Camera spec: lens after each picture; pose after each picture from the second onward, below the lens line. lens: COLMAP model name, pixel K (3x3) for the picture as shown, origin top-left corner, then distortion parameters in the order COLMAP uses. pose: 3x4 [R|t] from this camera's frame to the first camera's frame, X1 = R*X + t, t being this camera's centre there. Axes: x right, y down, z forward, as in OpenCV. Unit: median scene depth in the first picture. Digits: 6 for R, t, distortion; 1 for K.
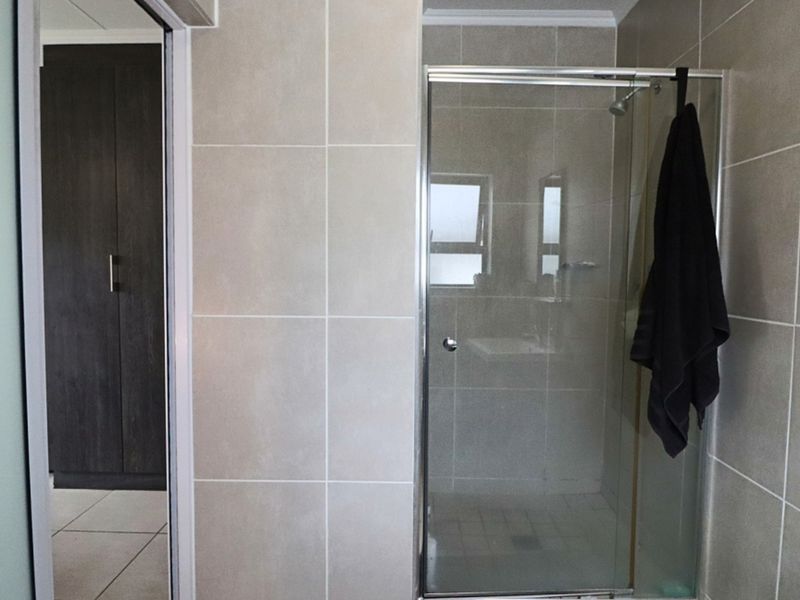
lens RADIAL K [[452.6, 0, 409.6], [0, 452.6, 297.4], [0, 0, 1]] dist [0.021175, -0.025621]
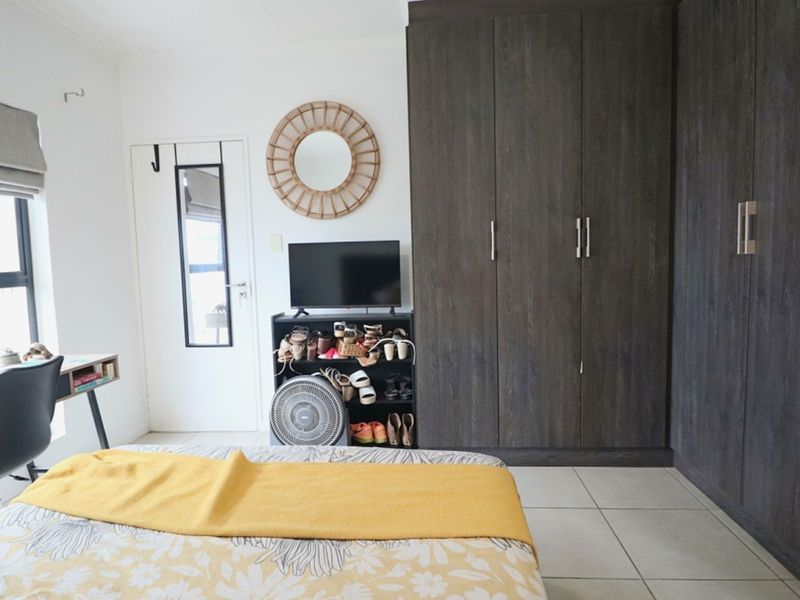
lens RADIAL K [[452.6, 0, 409.6], [0, 452.6, 297.4], [0, 0, 1]] dist [0.021175, -0.025621]
pose [[0.995654, -0.036679, -0.085596, -0.739439], [0.038882, 0.998950, 0.024212, 0.036332], [0.084619, -0.027435, 0.996036, 0.032773]]
